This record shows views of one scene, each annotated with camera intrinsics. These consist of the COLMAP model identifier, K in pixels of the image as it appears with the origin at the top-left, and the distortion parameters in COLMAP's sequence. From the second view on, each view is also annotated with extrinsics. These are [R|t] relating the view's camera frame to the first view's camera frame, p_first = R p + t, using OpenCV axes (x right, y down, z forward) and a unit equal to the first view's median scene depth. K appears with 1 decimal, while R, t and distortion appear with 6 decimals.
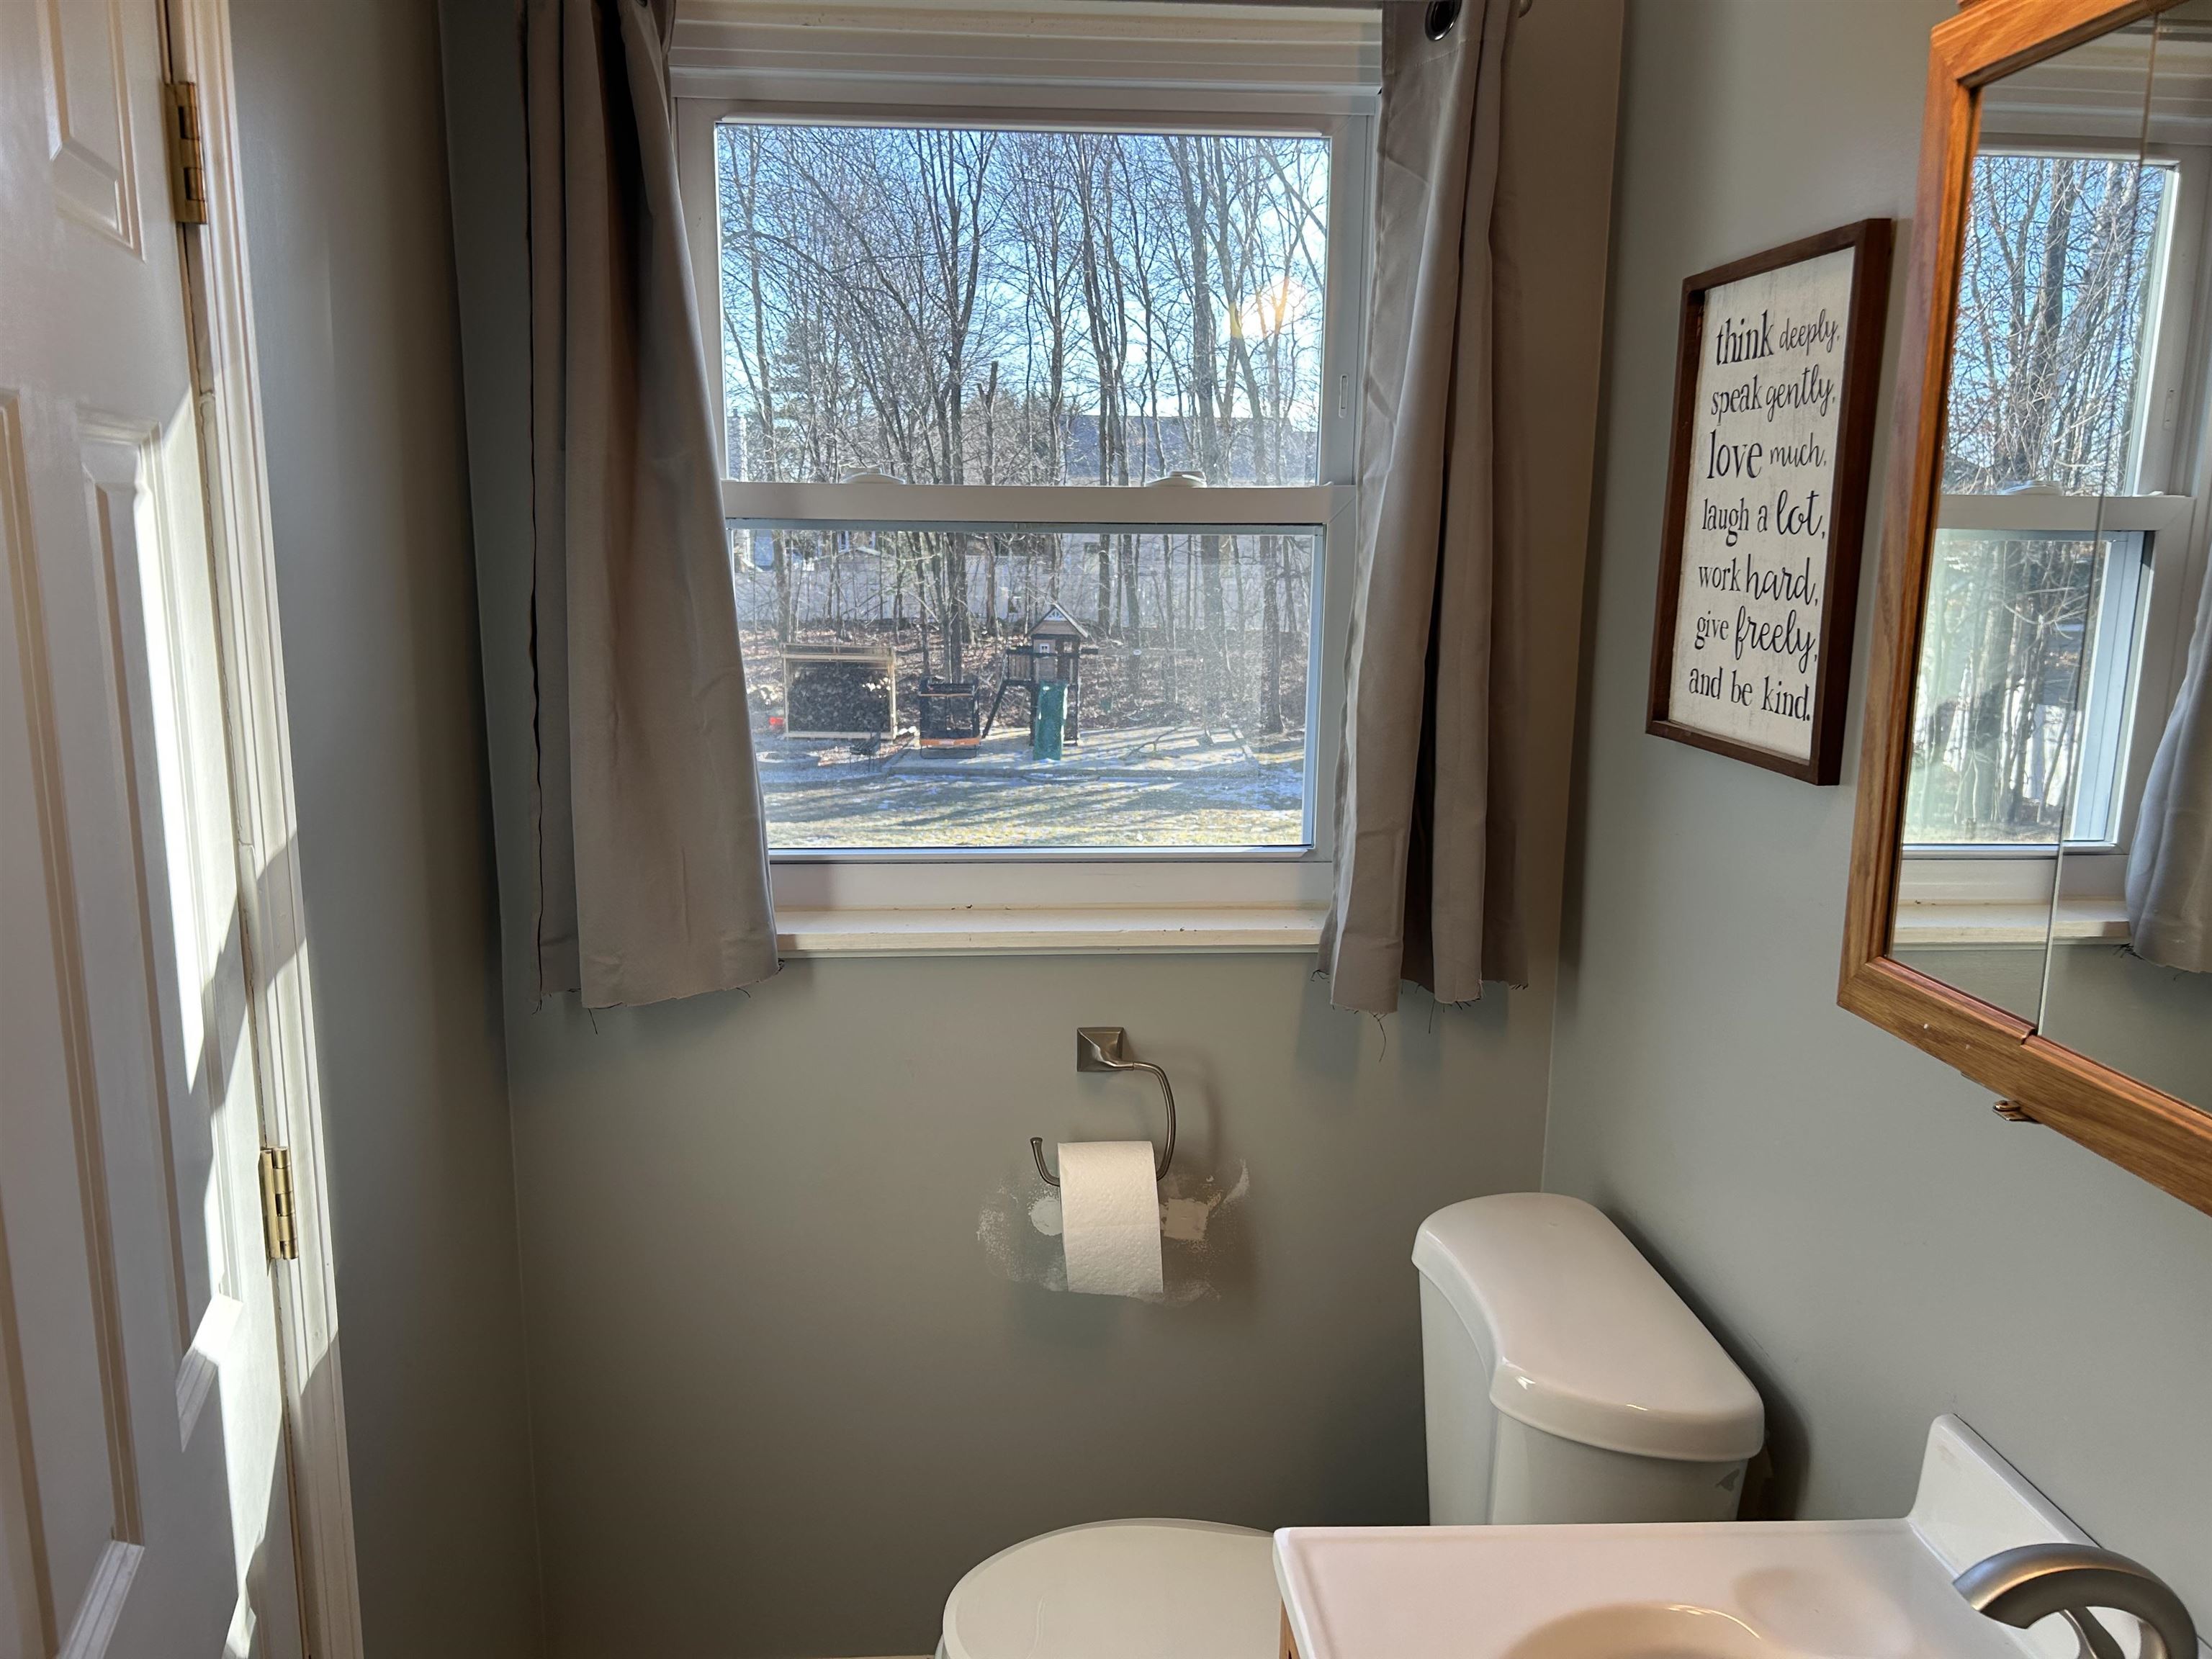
lens RADIAL K [[1657.3, 0, 1104.7], [0, 1657.3, 831.8], [0, 0, 1]] dist [0.004167, 0.001641]
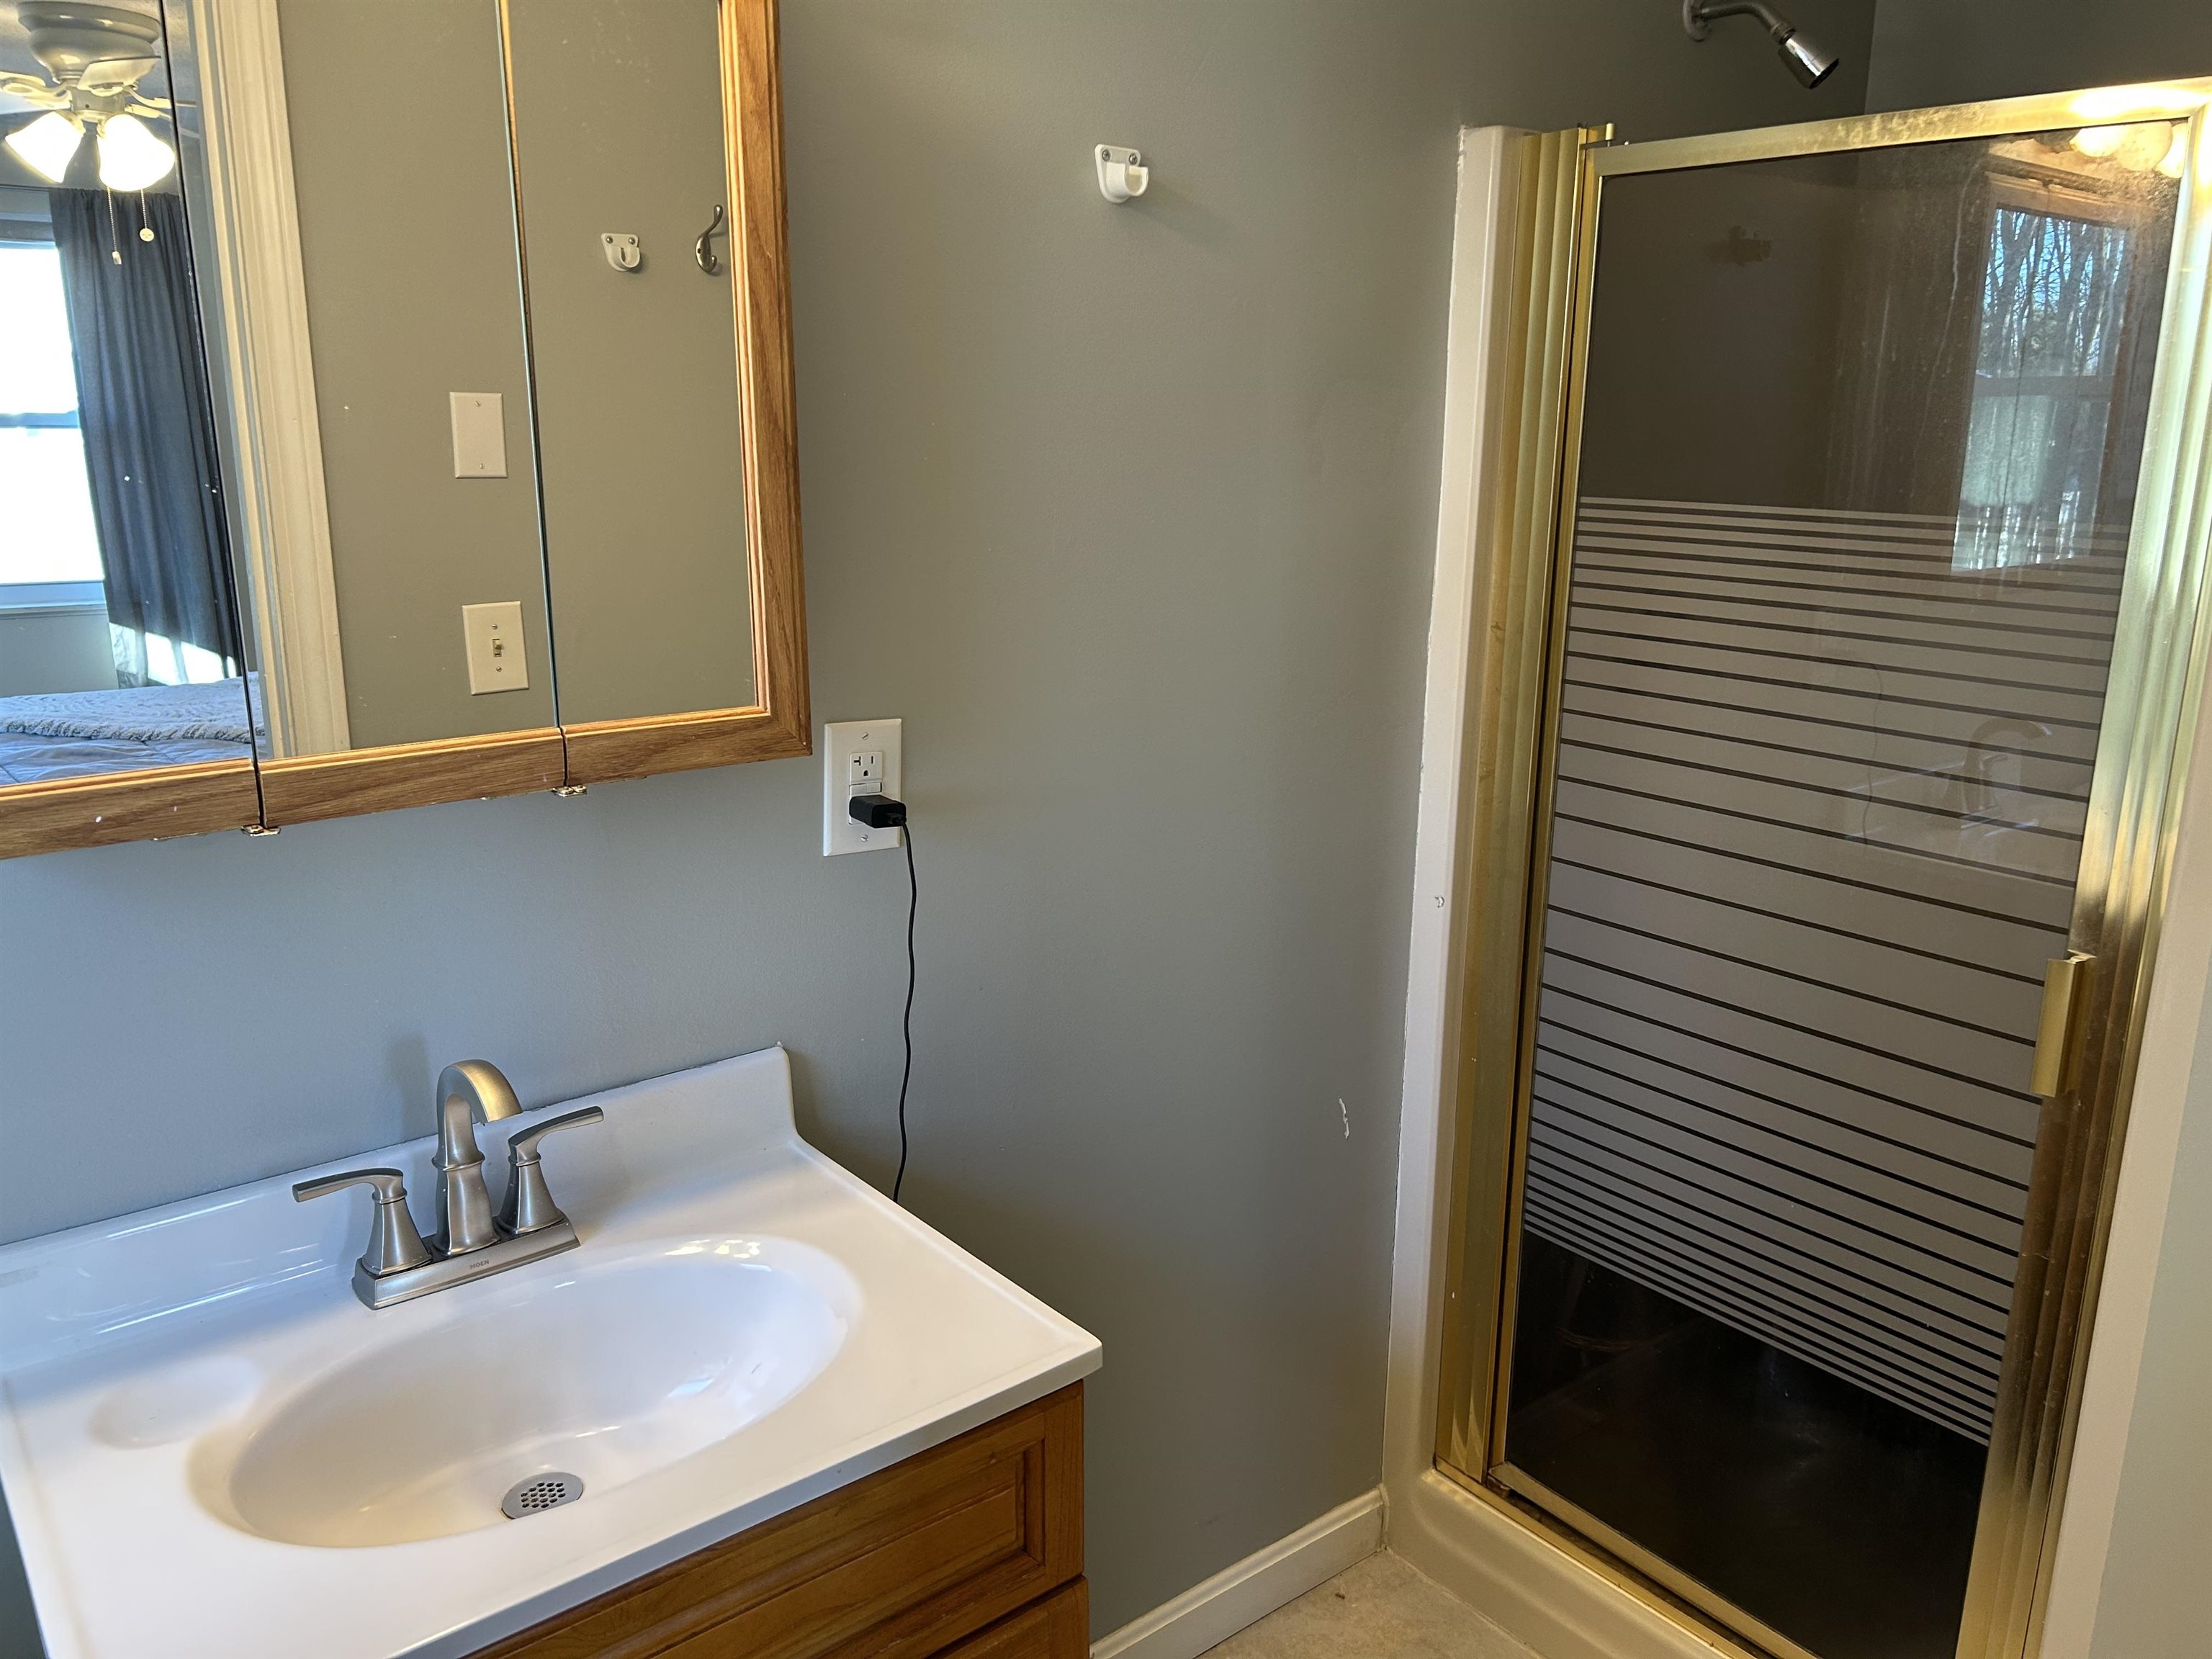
lens RADIAL K [[1657.3, 0, 1105.7], [0, 1657.3, 825.9], [0, 0, 1]] dist [0.004167, 0.001641]
pose [[-0.567807, -0.219931, 0.793238, -0.653347], [0.138890, 0.924234, 0.355669, -0.153296], [-0.811360, 0.312124, -0.494240, 1.018777]]
